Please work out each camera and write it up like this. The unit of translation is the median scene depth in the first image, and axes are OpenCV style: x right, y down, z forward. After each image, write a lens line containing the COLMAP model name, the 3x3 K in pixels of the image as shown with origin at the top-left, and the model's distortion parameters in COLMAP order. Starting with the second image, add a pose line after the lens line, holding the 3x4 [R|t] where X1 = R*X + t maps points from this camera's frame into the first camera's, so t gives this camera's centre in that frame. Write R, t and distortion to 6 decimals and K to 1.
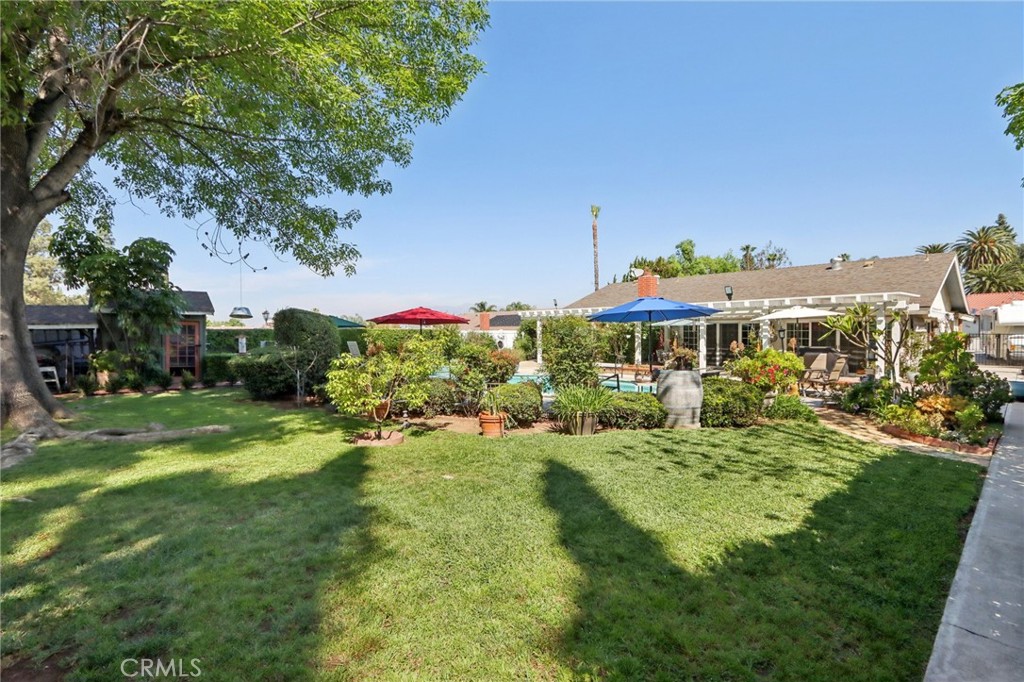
lens RADIAL K [[473.0, 0, 509.5], [0, 473.0, 339.5], [0, 0, 1]] dist [-0.009452, -0.000345]
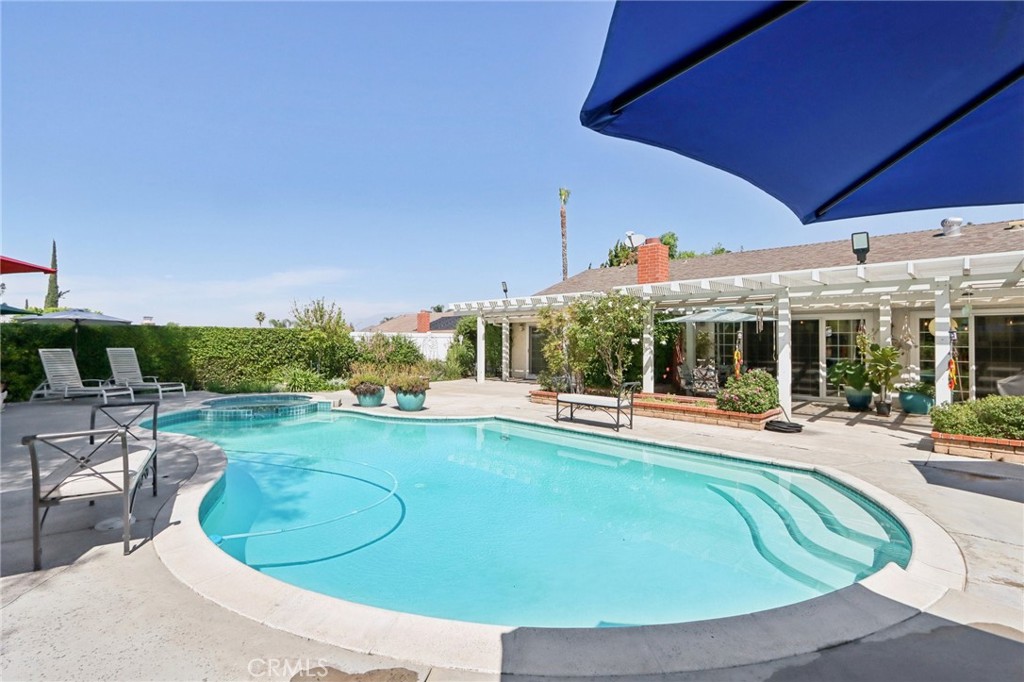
lens RADIAL K [[473.0, 0, 509.5], [0, 473.0, 339.5], [0, 0, 1]] dist [-0.009452, -0.000345]
pose [[0.997479, 0.005659, 0.070730, 0.056385], [-0.004490, 0.999851, -0.016672, 0.000802], [-0.070814, 0.016313, 0.997356, 0.361920]]
